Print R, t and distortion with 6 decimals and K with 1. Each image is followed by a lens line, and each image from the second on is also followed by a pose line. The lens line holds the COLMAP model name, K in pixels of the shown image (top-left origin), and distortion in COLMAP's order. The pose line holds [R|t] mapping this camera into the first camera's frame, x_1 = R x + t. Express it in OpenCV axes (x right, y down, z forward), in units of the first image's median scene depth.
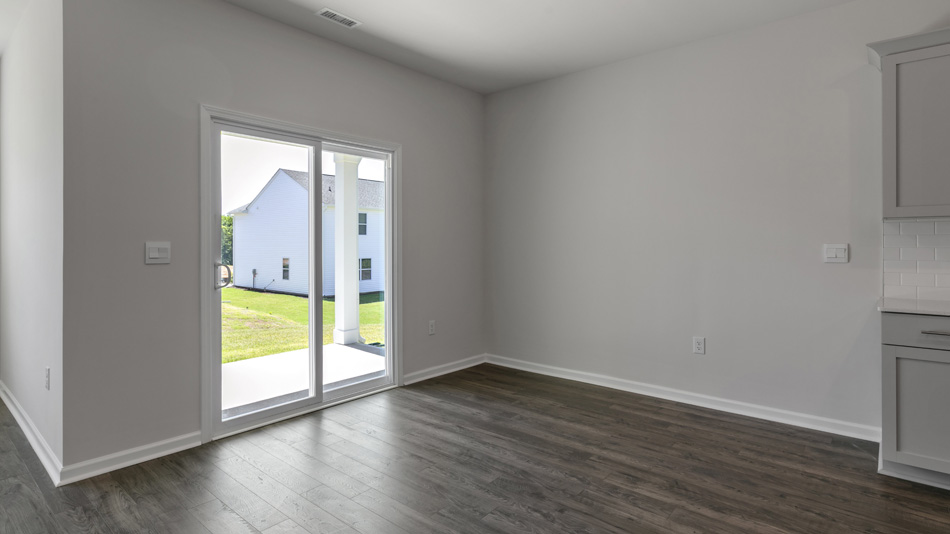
lens RADIAL K [[487.1, 0, 476.5], [0, 487.1, 241.9], [0, 0, 1]] dist [0.000115, -0.000231]
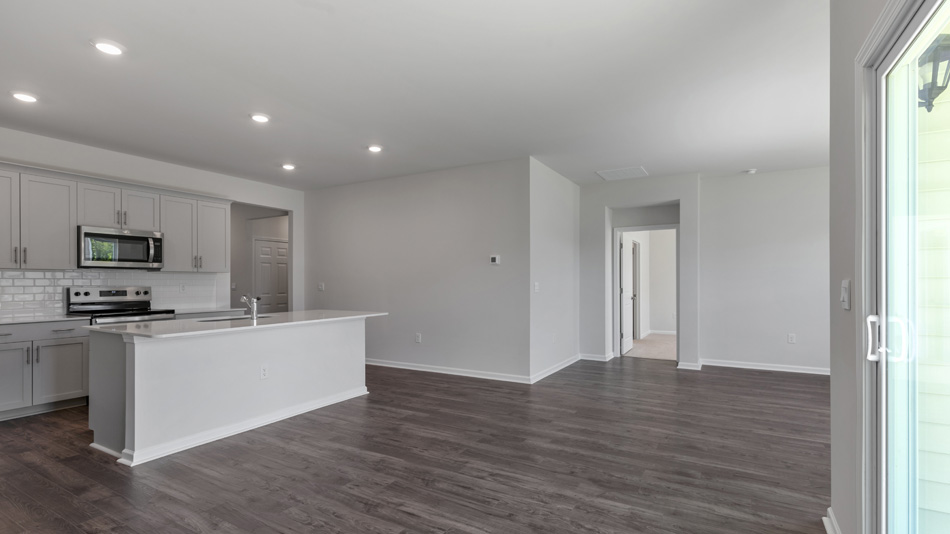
lens RADIAL K [[441.6, 0, 473.3], [0, 441.6, 283.2], [0, 0, 1]] dist [0.003456, 0.000073]
pose [[-0.985622, 0.002232, -0.168950, 0.014268], [0.002872, 0.999990, -0.003543, 0.005137], [0.168941, -0.003977, -0.985618, 1.224892]]
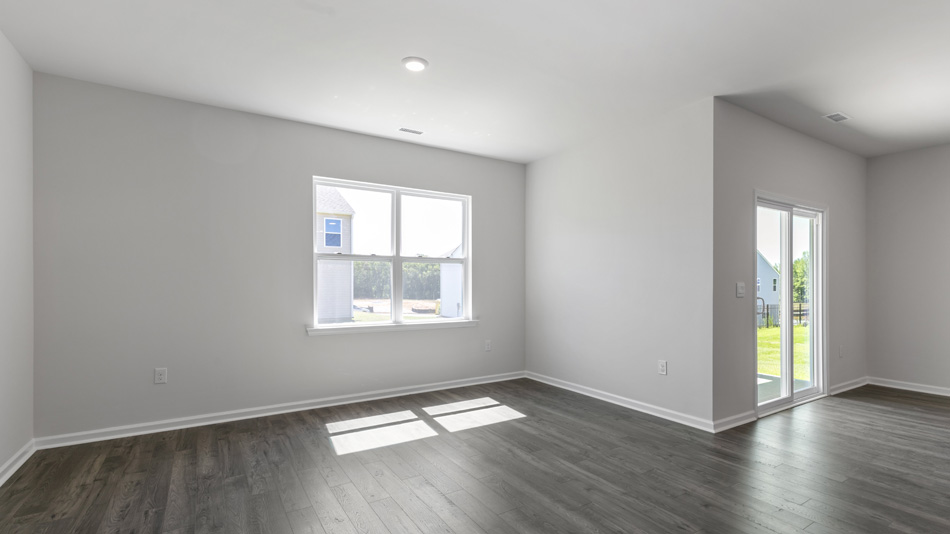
lens RADIAL K [[432.0, 0, 474.8], [0, 432.0, 283.4], [0, 0, 1]] dist [0.000039, -0.000293]
pose [[0.951902, 0.002341, -0.306392, -0.805084], [-0.000896, 0.999988, 0.004856, -0.002065], [0.306400, -0.004348, 0.951893, -0.416067]]
